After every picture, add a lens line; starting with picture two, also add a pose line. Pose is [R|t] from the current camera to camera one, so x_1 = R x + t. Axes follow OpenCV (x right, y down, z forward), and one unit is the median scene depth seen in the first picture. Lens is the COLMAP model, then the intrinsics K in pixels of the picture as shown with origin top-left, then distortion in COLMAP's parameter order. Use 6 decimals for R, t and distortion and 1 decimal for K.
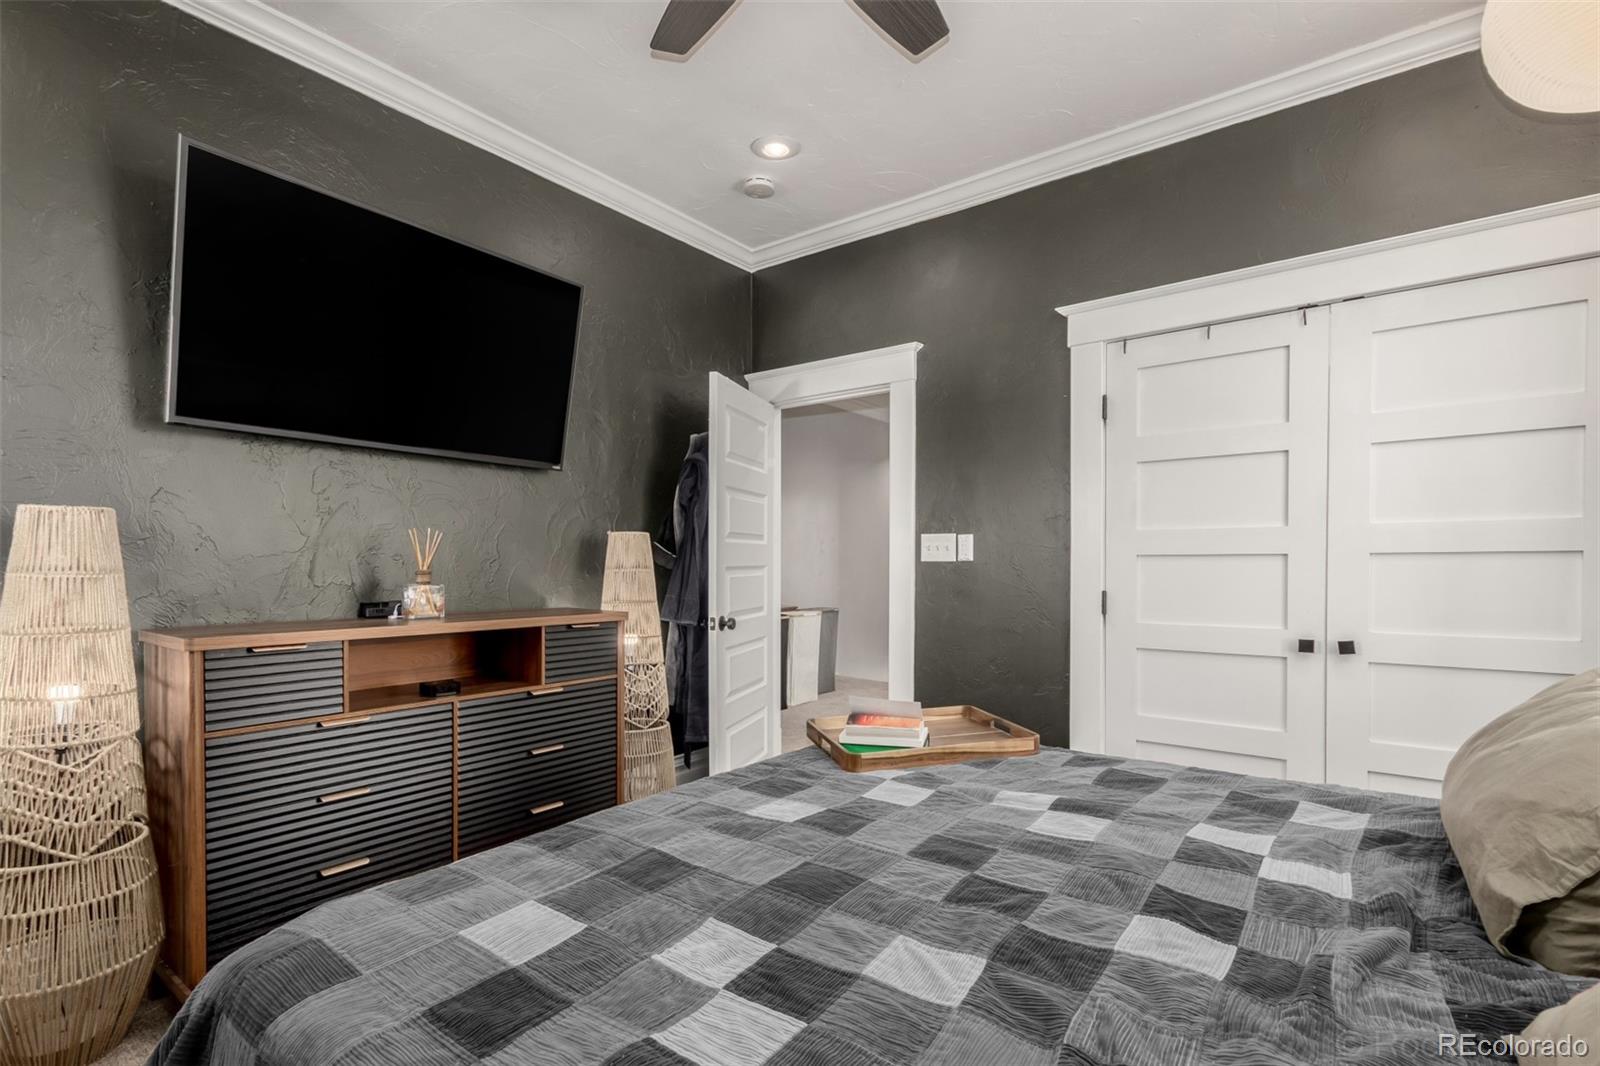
lens RADIAL K [[748.1, 0, 775.7], [0, 748.1, 569.4], [0, 0, 1]] dist [-0.000896, -0.002329]
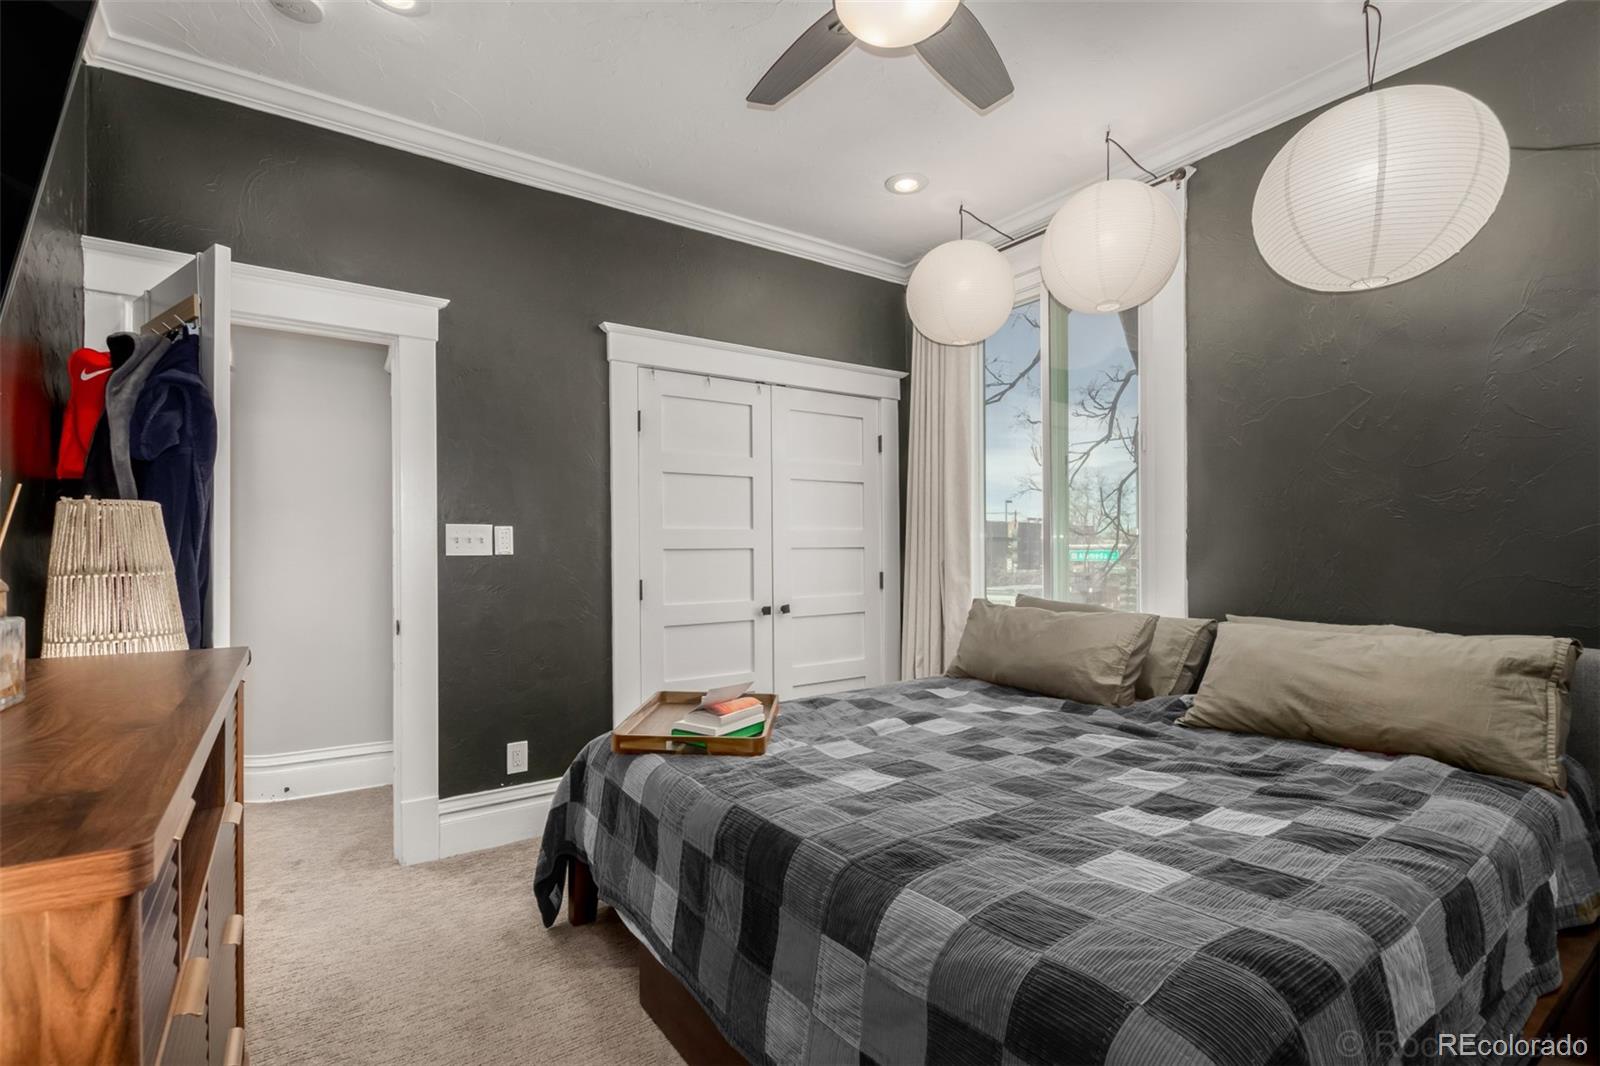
lens RADIAL K [[748.1, 0, 802.5], [0, 748.1, 541.9], [0, 0, 1]] dist [-0.000896, -0.002329]
pose [[0.291454, 0.014001, 0.956482, -0.676222], [0.016979, 0.999660, -0.019807, -0.003288], [-0.956434, 0.022013, 0.291117, 0.487289]]
